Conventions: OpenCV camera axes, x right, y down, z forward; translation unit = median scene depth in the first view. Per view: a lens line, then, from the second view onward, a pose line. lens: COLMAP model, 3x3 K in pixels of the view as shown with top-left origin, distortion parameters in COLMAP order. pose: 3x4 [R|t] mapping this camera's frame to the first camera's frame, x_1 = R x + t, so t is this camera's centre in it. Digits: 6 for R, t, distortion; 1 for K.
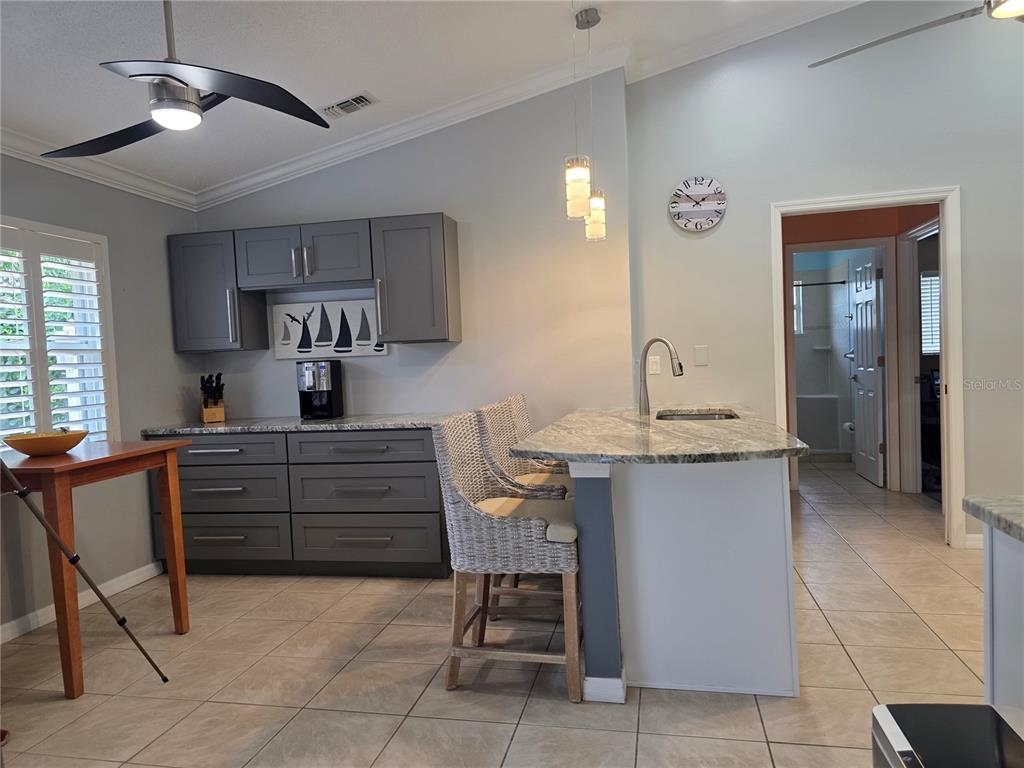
lens RADIAL K [[687.9, 0, 516.2], [0, 687.9, 382.2], [0, 0, 1]] dist [0.011555, -0.020954]
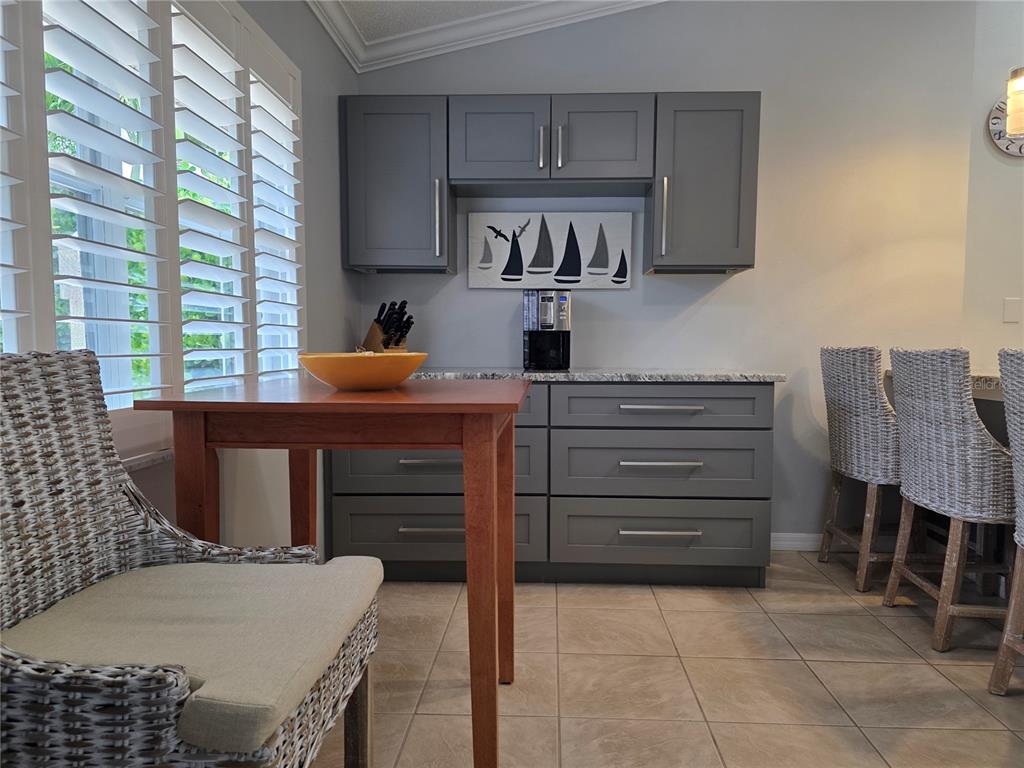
lens RADIAL K [[687.9, 0, 509.5], [0, 687.9, 391.3], [0, 0, 1]] dist [0.011555, -0.020954]
pose [[0.988724, 0.037099, 0.145080, -0.421377], [-0.041060, 0.998859, 0.024402, 0.058872], [-0.144010, -0.030084, 0.989119, 0.272857]]
